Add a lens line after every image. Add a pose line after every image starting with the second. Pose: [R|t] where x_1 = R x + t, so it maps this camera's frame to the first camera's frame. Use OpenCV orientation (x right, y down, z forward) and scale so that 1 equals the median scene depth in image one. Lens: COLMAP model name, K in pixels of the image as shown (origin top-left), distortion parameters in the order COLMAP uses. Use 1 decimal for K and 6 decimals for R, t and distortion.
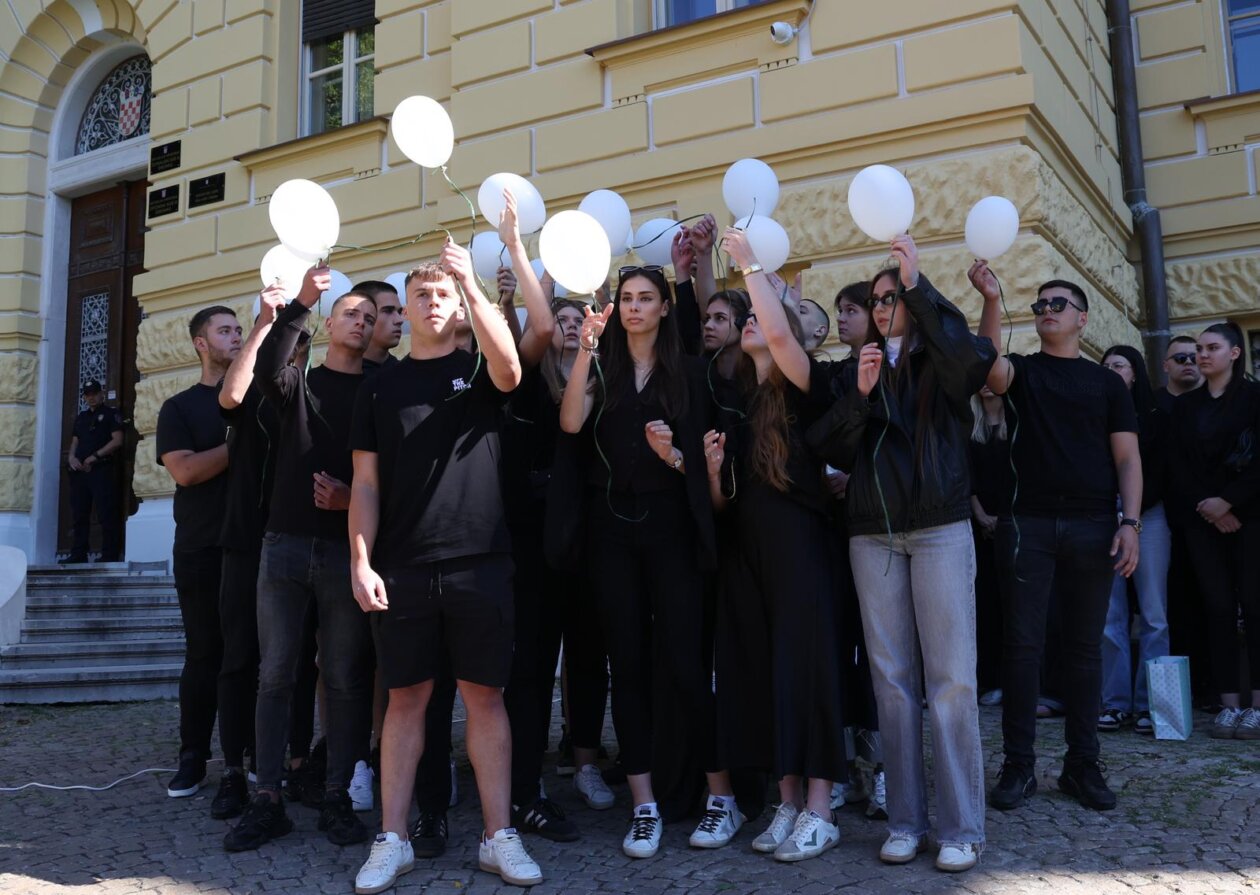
lens RADIAL K [[1342.5, 0, 598.5], [0, 1342.5, 399.5], [0, 0, 1]] dist [-0.086706, 0.055686]
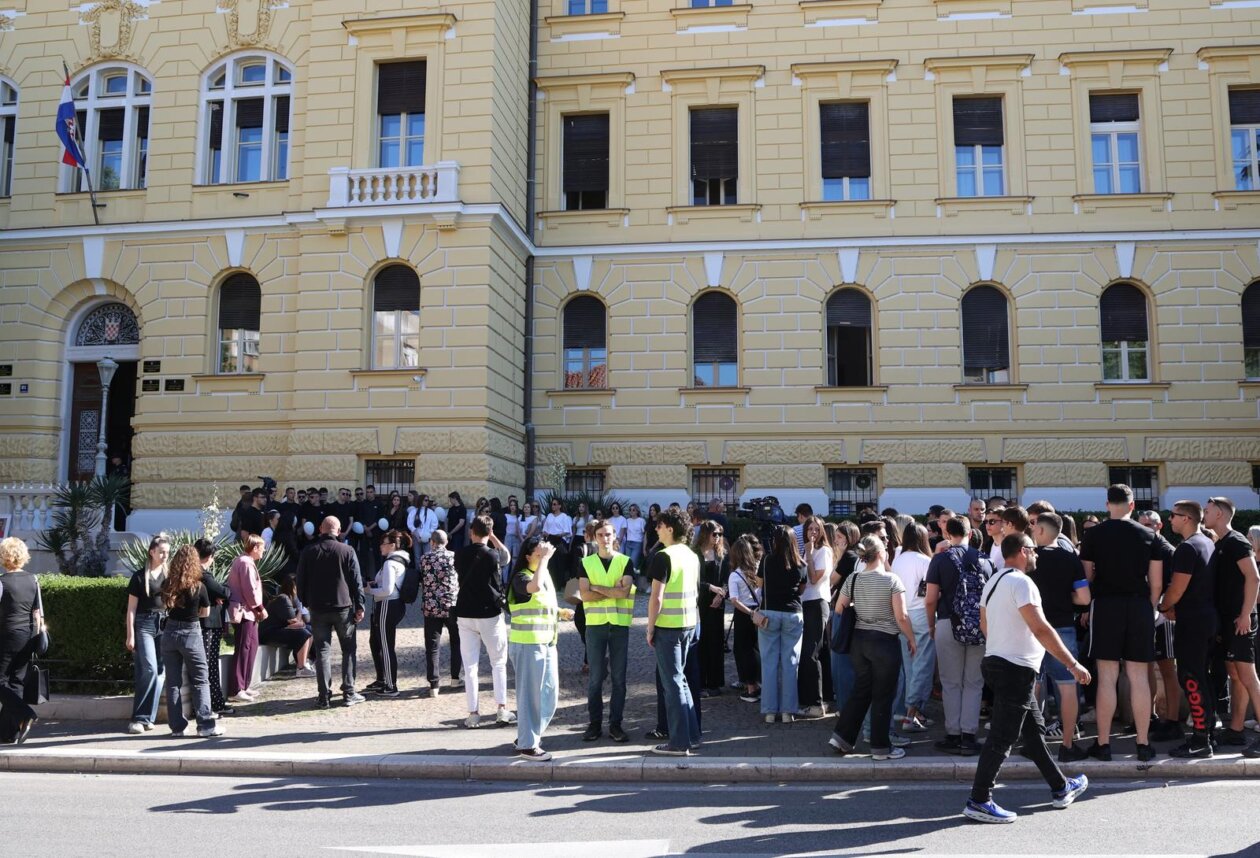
lens RADIAL K [[1129.5, 0, 630.7], [0, 1129.5, 396.6], [0, 0, 1]] dist [-0.049454, 0.010905]
pose [[0.918648, 0.072154, 0.388431, -0.387264], [-0.076551, 0.997057, -0.004168, -0.230286], [-0.387589, -0.025906, 0.921468, -1.497940]]
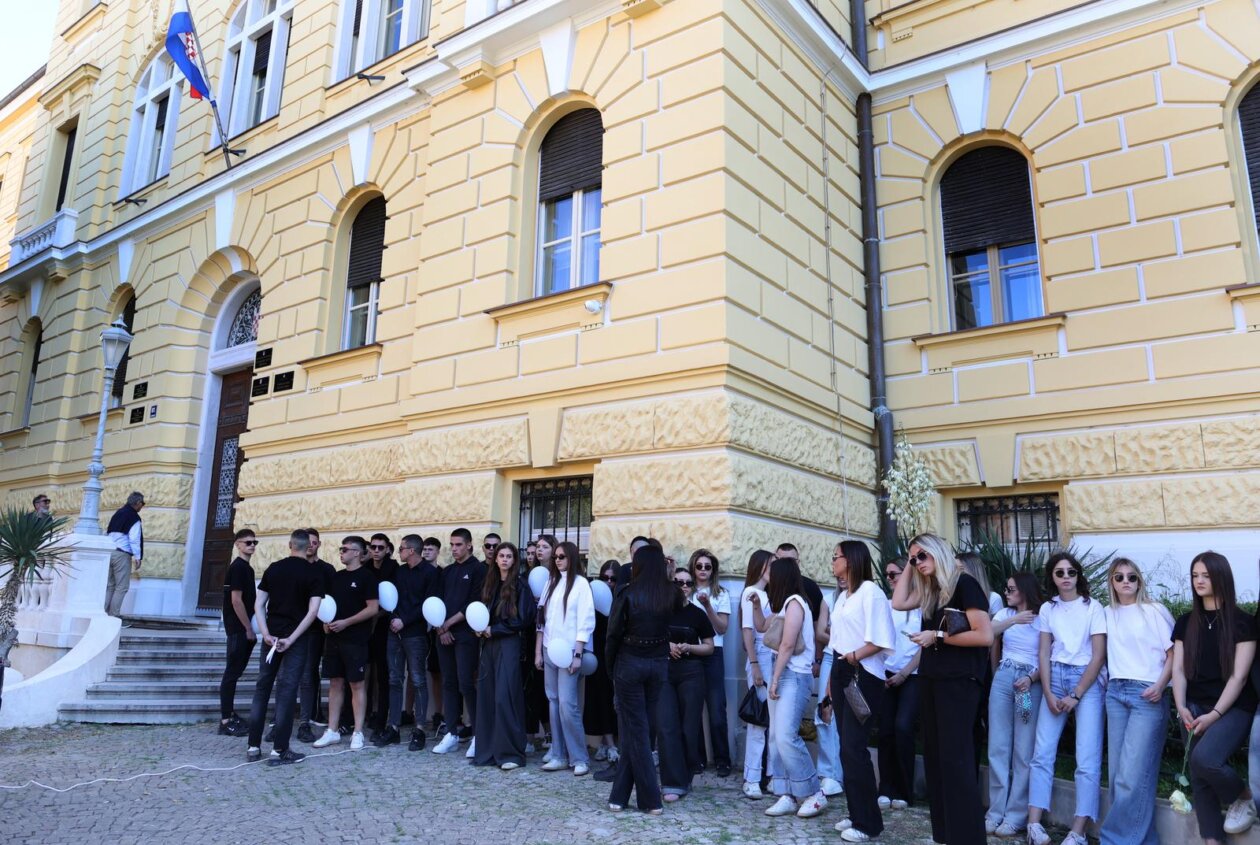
lens RADIAL K [[979.6, 0, 579.3], [0, 979.6, 382.7], [0, 0, 1]] dist [-0.094465, 0.070994]
pose [[0.991346, 0.015381, -0.130369, 0.237186], [-0.027346, 0.995521, -0.090494, -0.074719], [0.128394, 0.093276, 0.987327, -0.096289]]
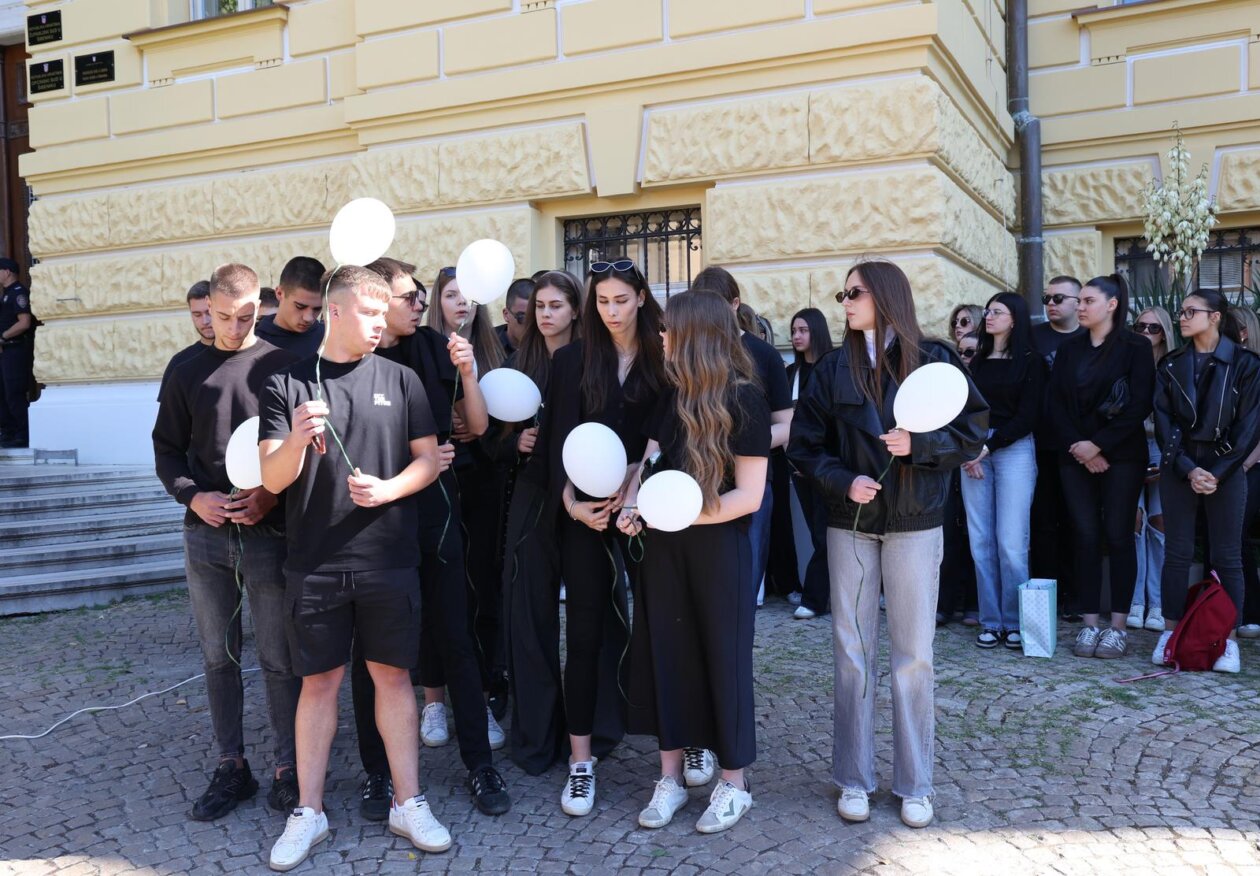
lens RADIAL K [[1262.6, 0, 630.0], [0, 1262.6, 438.0], [0, 0, 1]] dist [-0.008926, 0.104074]
pose [[0.993470, -0.005418, 0.113965, -0.017183], [-0.012831, 0.987230, 0.158785, -0.051772], [-0.113370, -0.159210, 0.980714, 0.010903]]
